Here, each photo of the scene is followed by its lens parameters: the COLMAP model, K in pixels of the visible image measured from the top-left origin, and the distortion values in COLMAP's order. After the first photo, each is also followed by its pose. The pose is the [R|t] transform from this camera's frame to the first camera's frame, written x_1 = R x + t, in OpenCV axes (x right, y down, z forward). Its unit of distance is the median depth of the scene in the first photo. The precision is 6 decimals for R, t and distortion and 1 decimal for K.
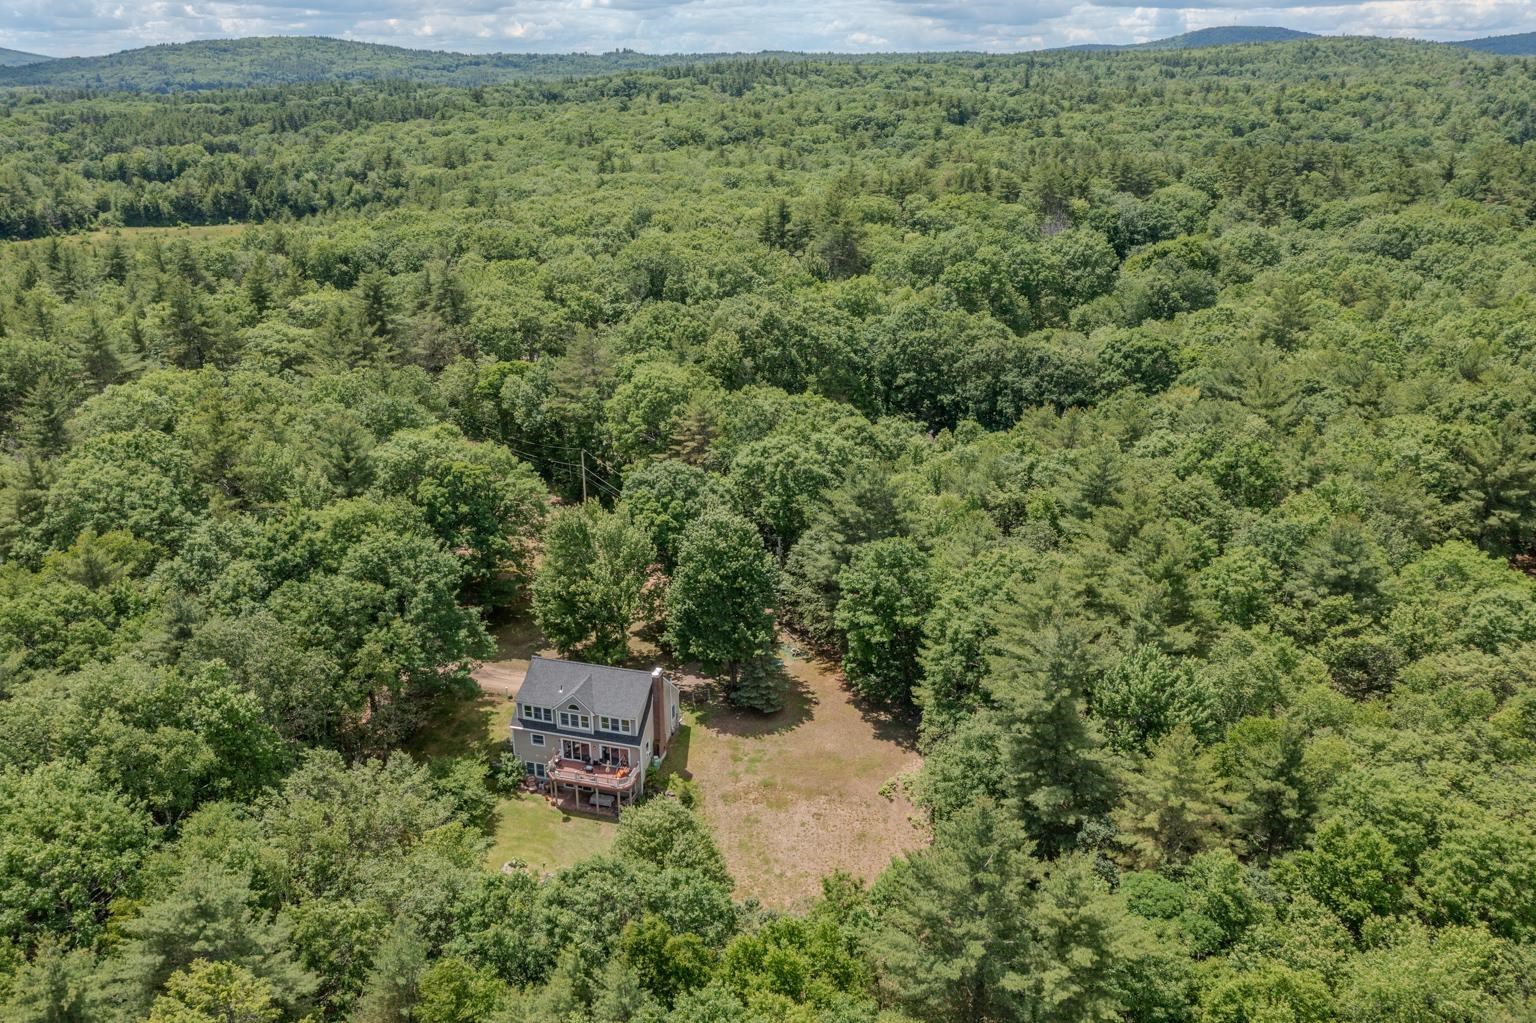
lens RADIAL K [[1221.8, 0, 770.8], [0, 1221.8, 504.7], [0, 0, 1]] dist [-0.019024, 0.008694]
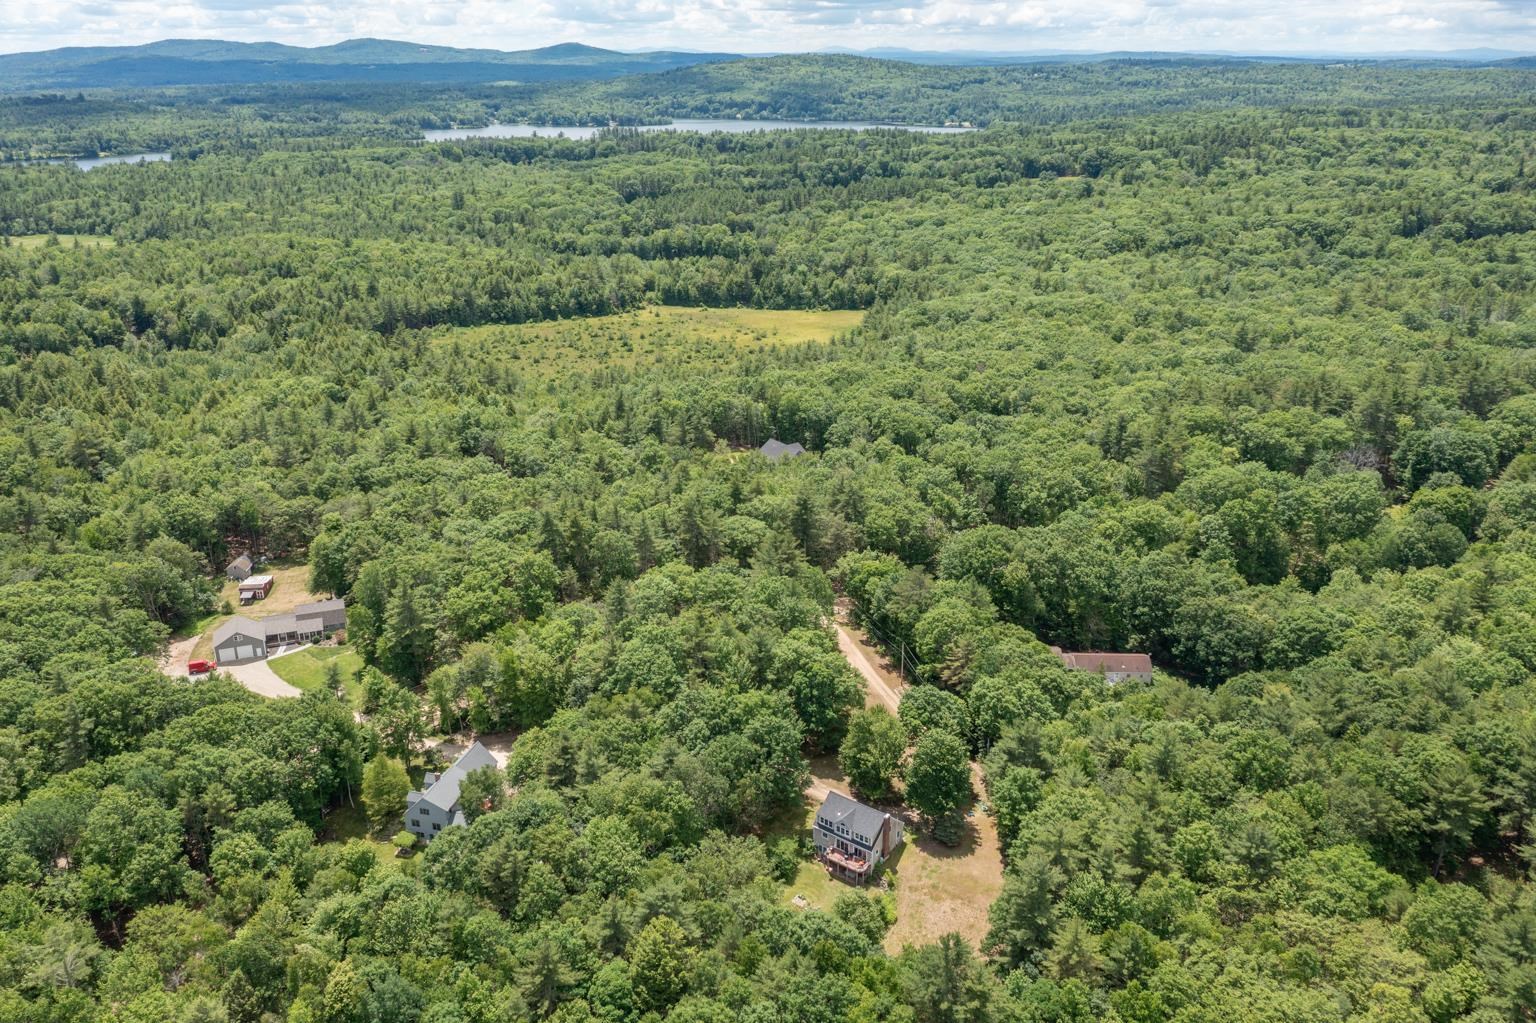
lens RADIAL K [[1221.8, 0, 770.8], [0, 1221.8, 504.7], [0, 0, 1]] dist [-0.019024, 0.008694]
pose [[0.923817, 0.131922, -0.359386, 0.344126], [-0.127290, 0.991189, 0.036637, -0.374261], [0.361052, 0.011900, 0.932470, -0.820767]]
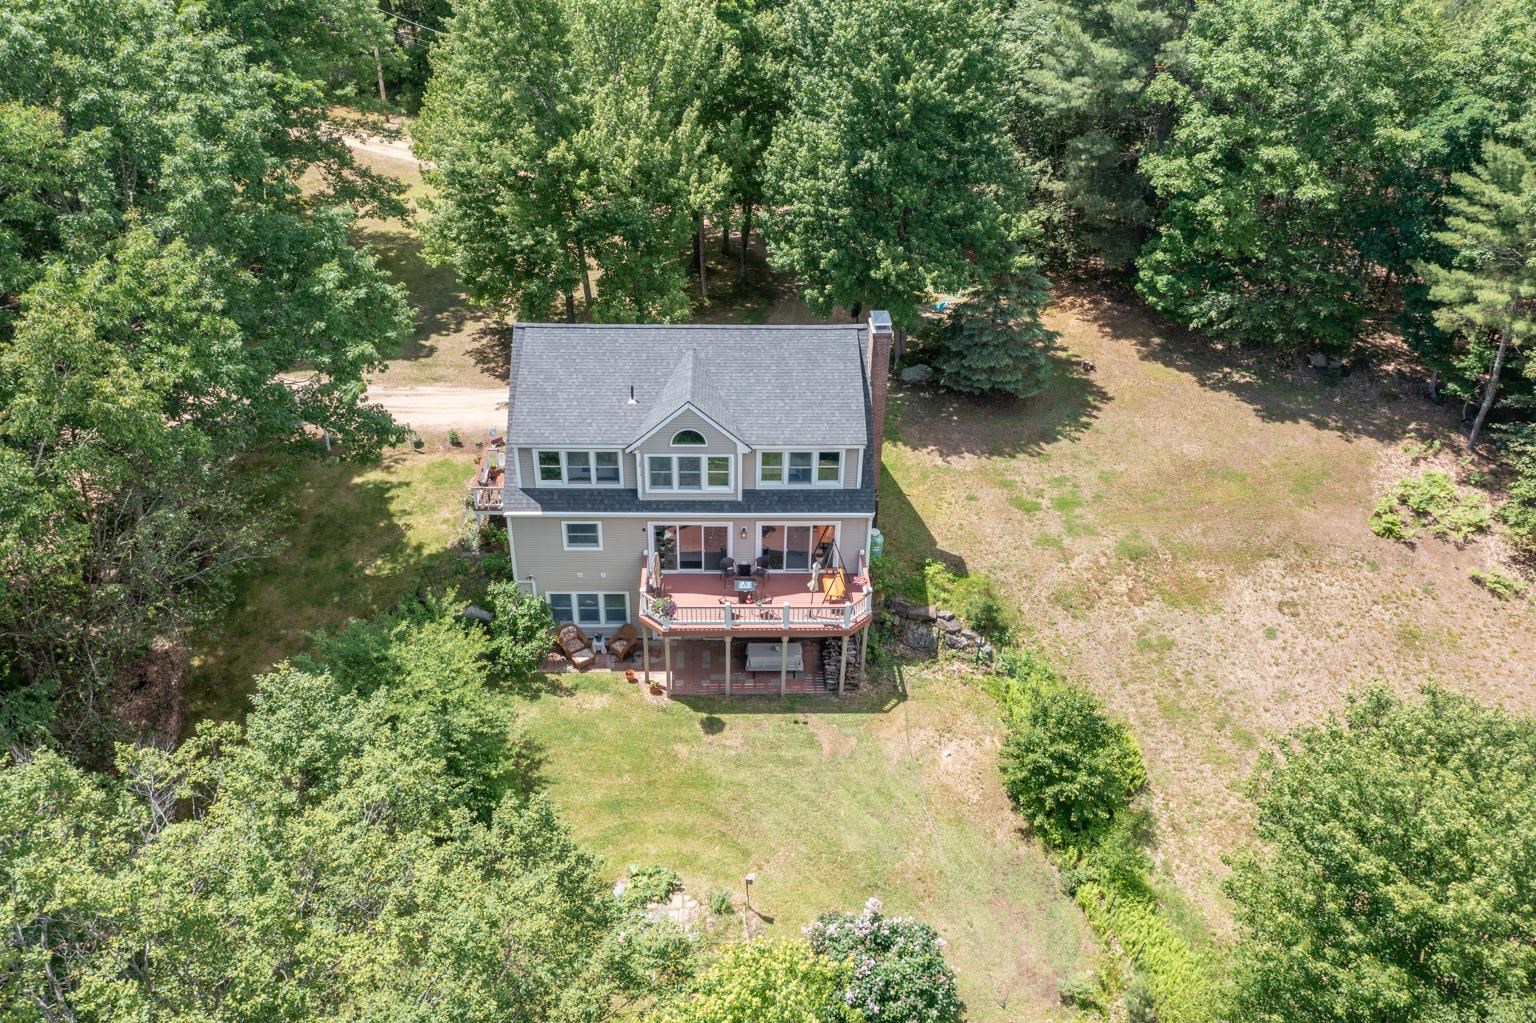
lens RADIAL K [[1221.8, 0, 770.8], [0, 1221.8, 504.7], [0, 0, 1]] dist [-0.019024, 0.008694]
pose [[0.956268, -0.147796, 0.252406, -0.217665], [0.085132, 0.966223, 0.243238, 0.090660], [-0.279830, -0.211113, 0.936550, 0.595988]]
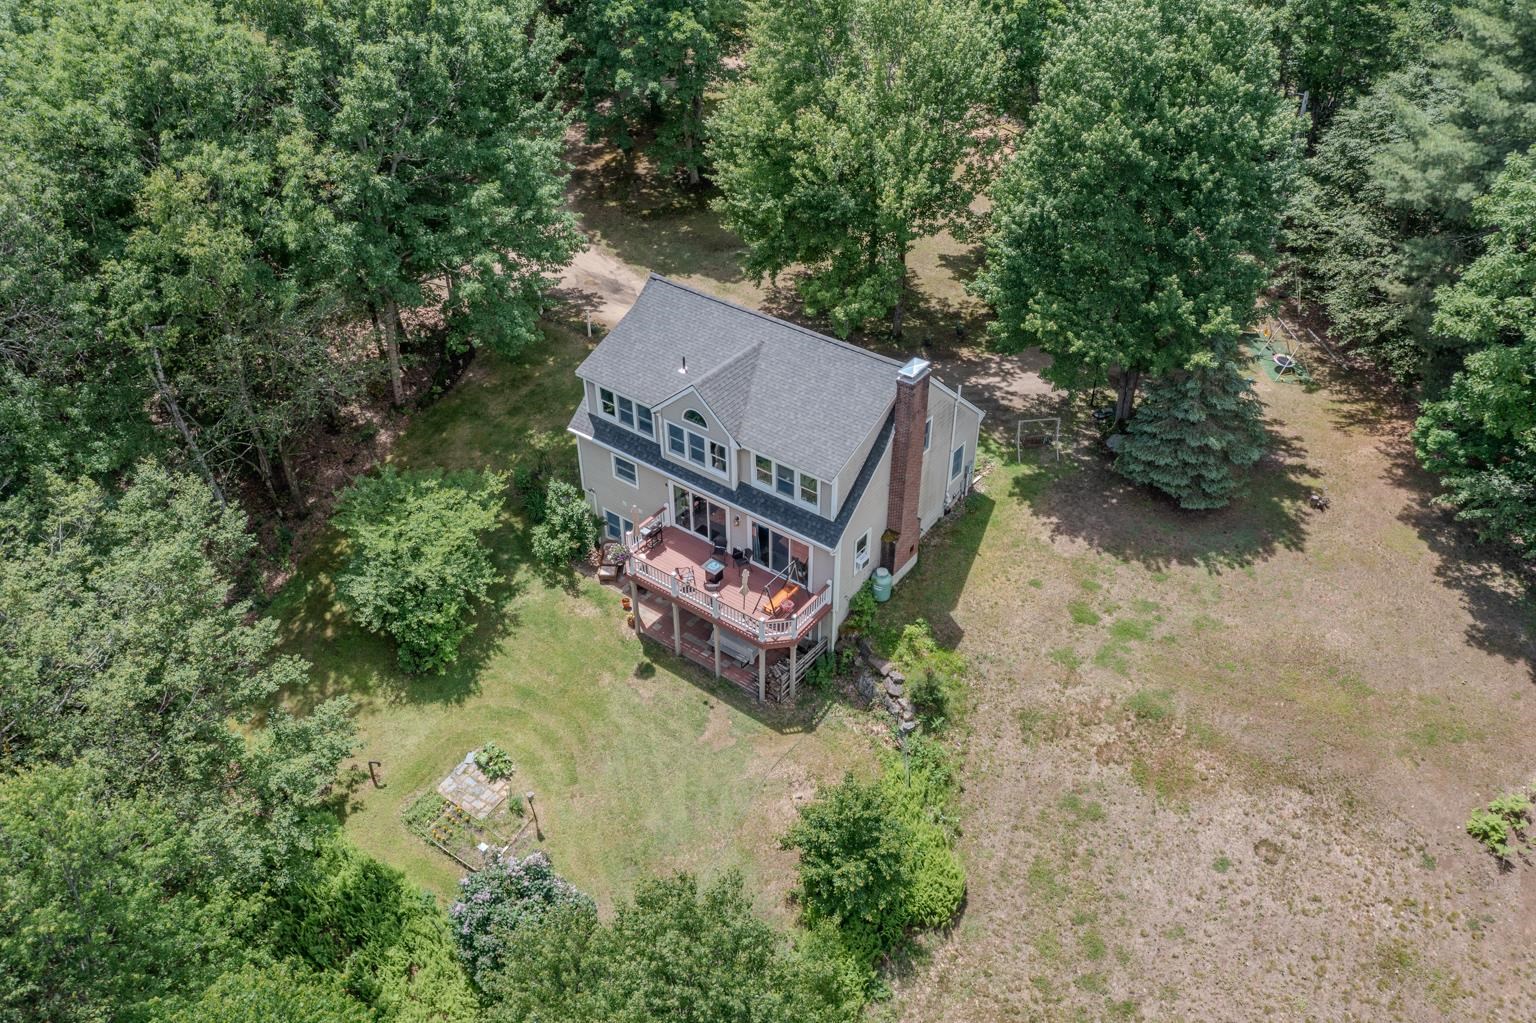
lens RADIAL K [[1221.8, 0, 770.8], [0, 1221.8, 504.7], [0, 0, 1]] dist [-0.019024, 0.008694]
pose [[0.930501, 0.216728, -0.295290, -0.012938], [-0.118849, 0.941192, 0.316279, 0.058834], [0.346471, -0.259203, 0.901539, 0.594957]]
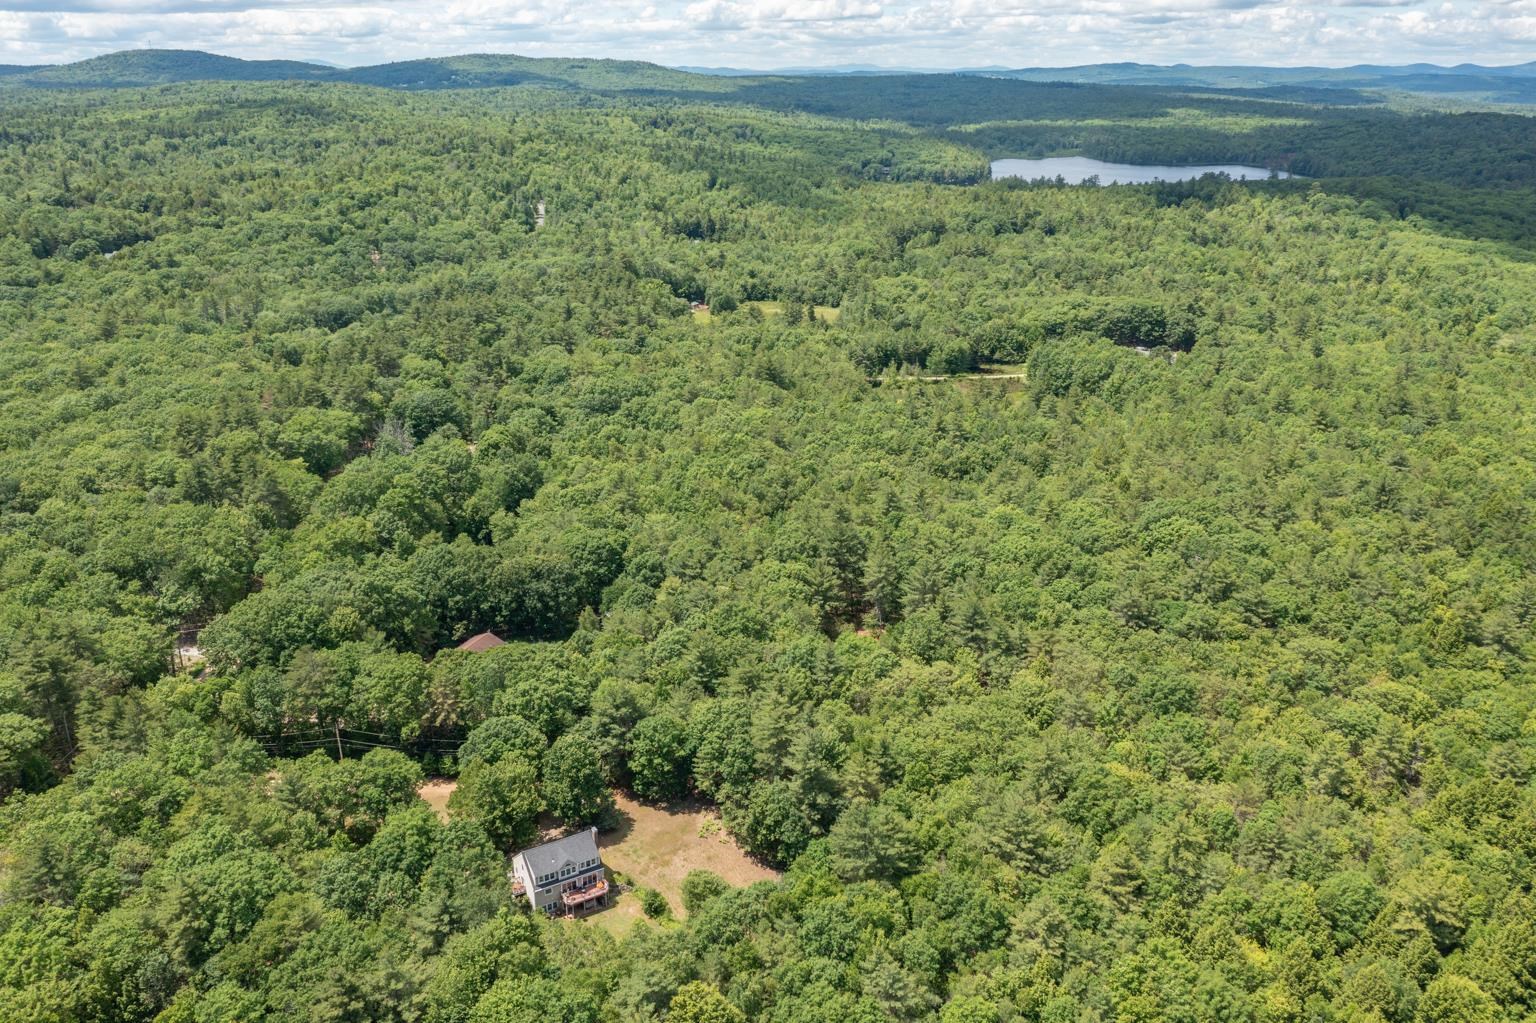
lens RADIAL K [[1216.4, 0, 768.0], [0, 1216.4, 511.5], [0, 0, 1]] dist [-0.007031, 0.005573]
pose [[0.693536, -0.251889, 0.674952, -1.006685], [0.248926, 0.962966, 0.103594, -0.447827], [-0.676050, 0.096166, 0.730554, -0.599095]]
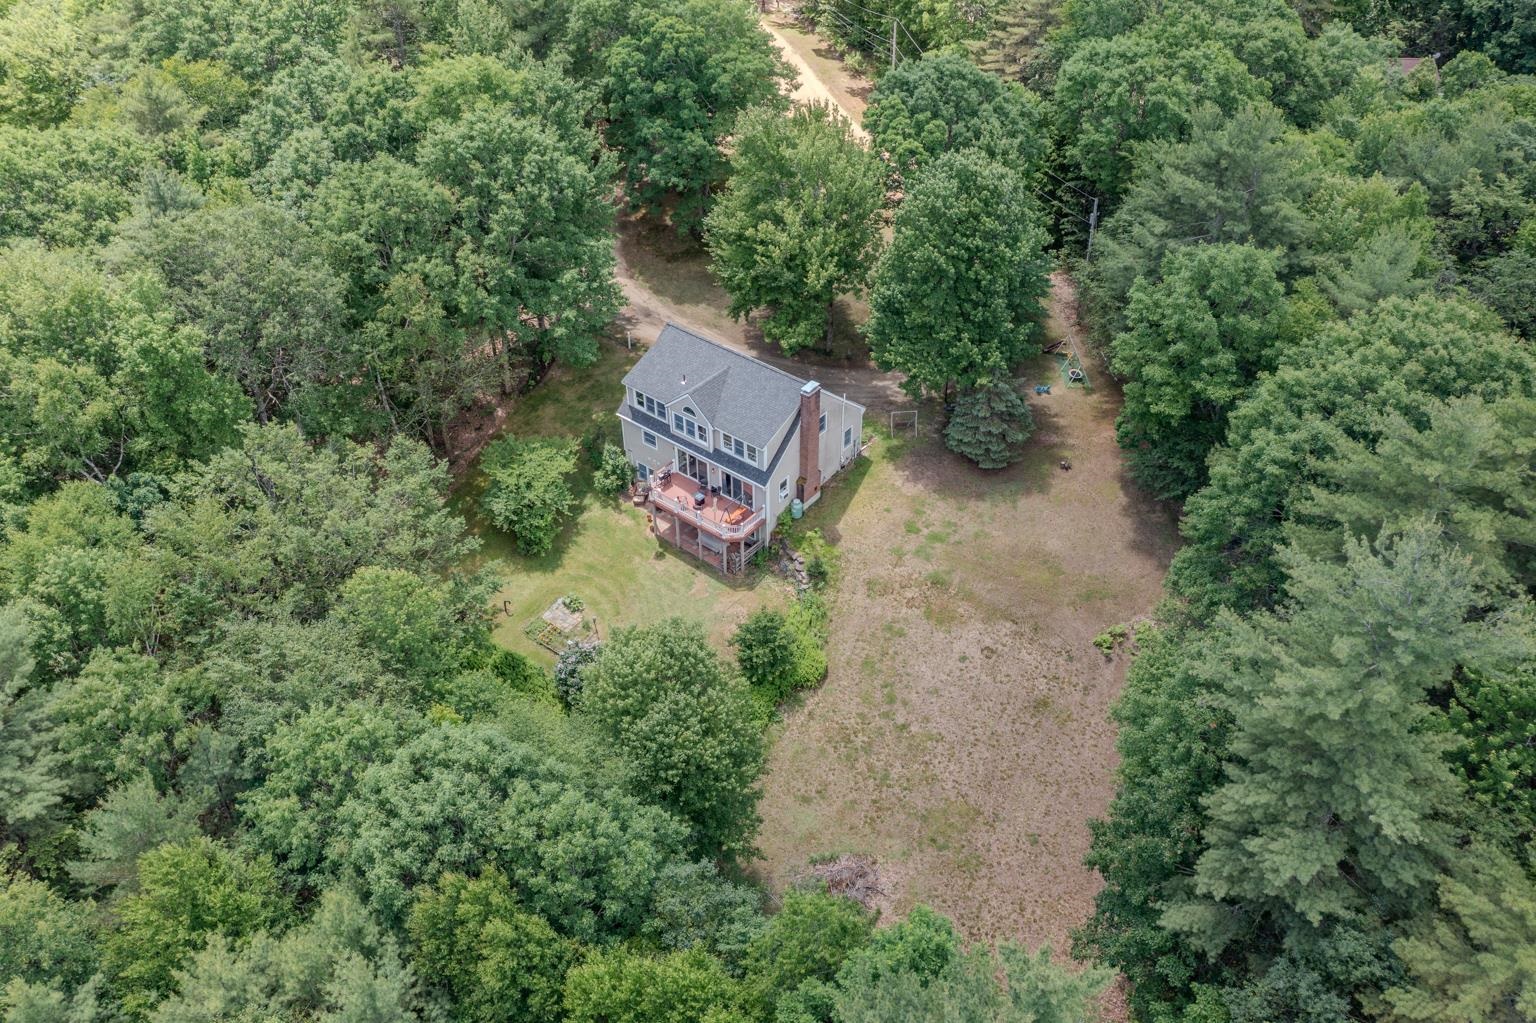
lens RADIAL K [[1221.8, 0, 770.8], [0, 1221.8, 504.7], [0, 0, 1]] dist [-0.019024, 0.008694]
pose [[0.917398, 0.246290, -0.312605, 0.106726], [-0.126819, 0.925467, 0.356969, -0.038208], [0.377223, -0.287838, 0.880256, 0.355795]]
